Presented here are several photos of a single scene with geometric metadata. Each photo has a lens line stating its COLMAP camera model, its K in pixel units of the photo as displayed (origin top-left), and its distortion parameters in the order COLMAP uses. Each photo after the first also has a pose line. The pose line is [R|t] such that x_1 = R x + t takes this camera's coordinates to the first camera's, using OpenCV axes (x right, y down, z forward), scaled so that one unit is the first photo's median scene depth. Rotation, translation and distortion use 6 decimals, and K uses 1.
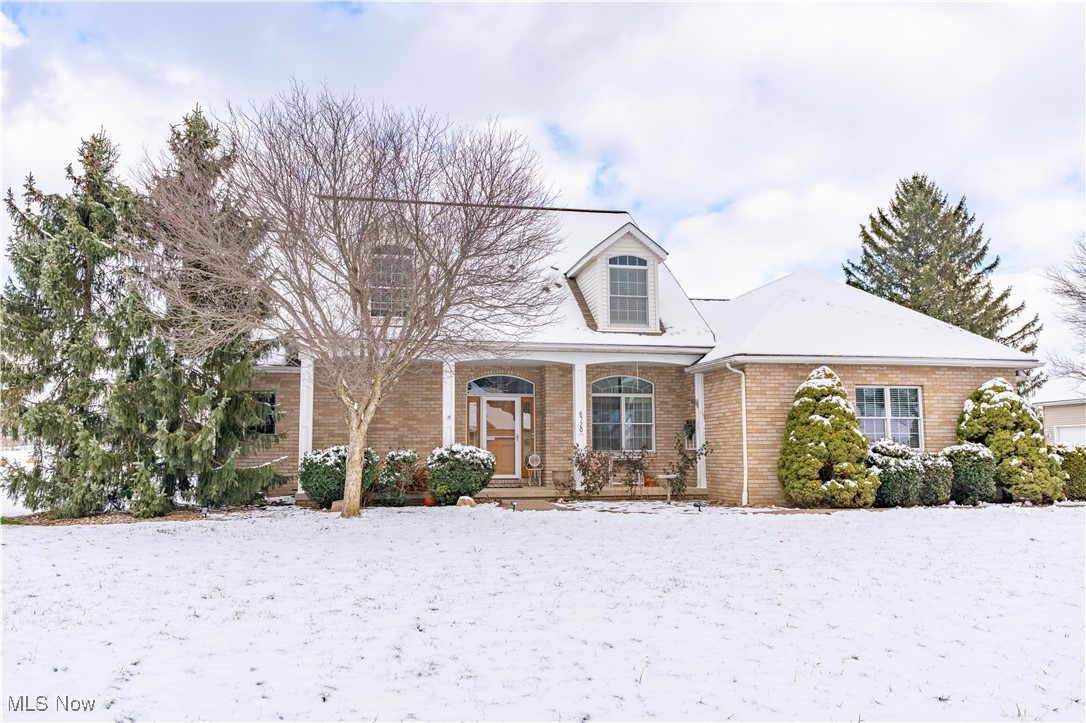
lens RADIAL K [[867.5, 0, 539.0], [0, 867.5, 361.6], [0, 0, 1]] dist [0.061175, -0.026946]
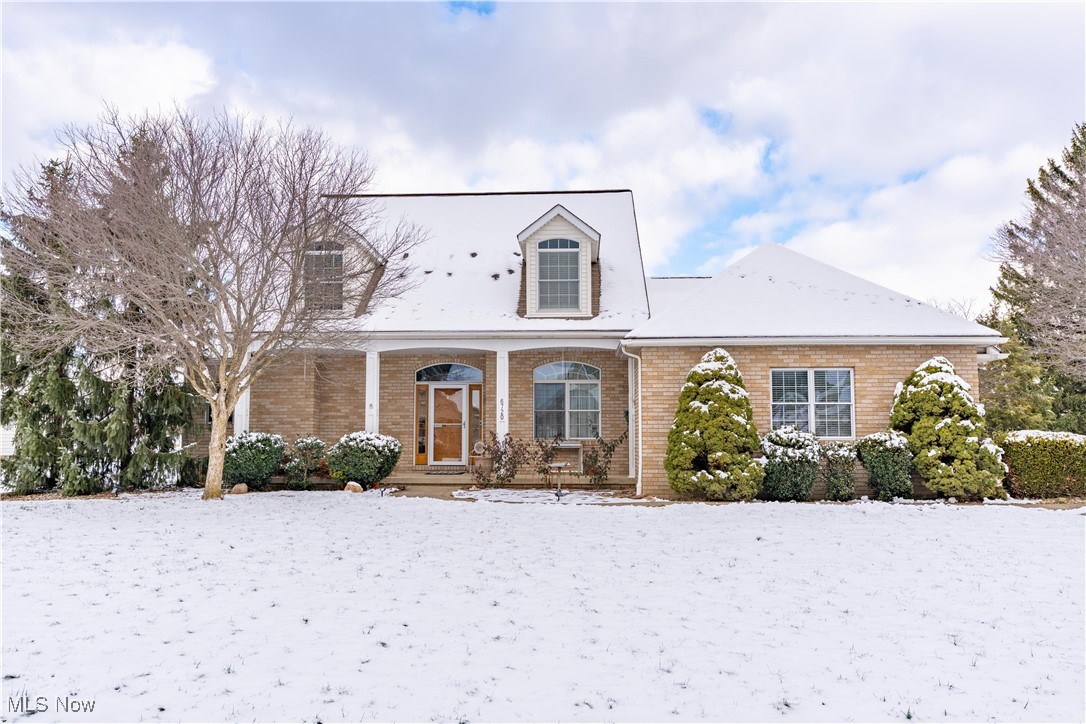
lens RADIAL K [[867.5, 0, 542.0], [0, 867.5, 364.4], [0, 0, 1]] dist [0.061175, -0.026946]
pose [[0.964799, -0.017583, -0.262401, 0.381396], [0.023234, 0.999560, 0.018447, 0.000820], [0.261961, -0.023894, 0.964783, 0.056299]]
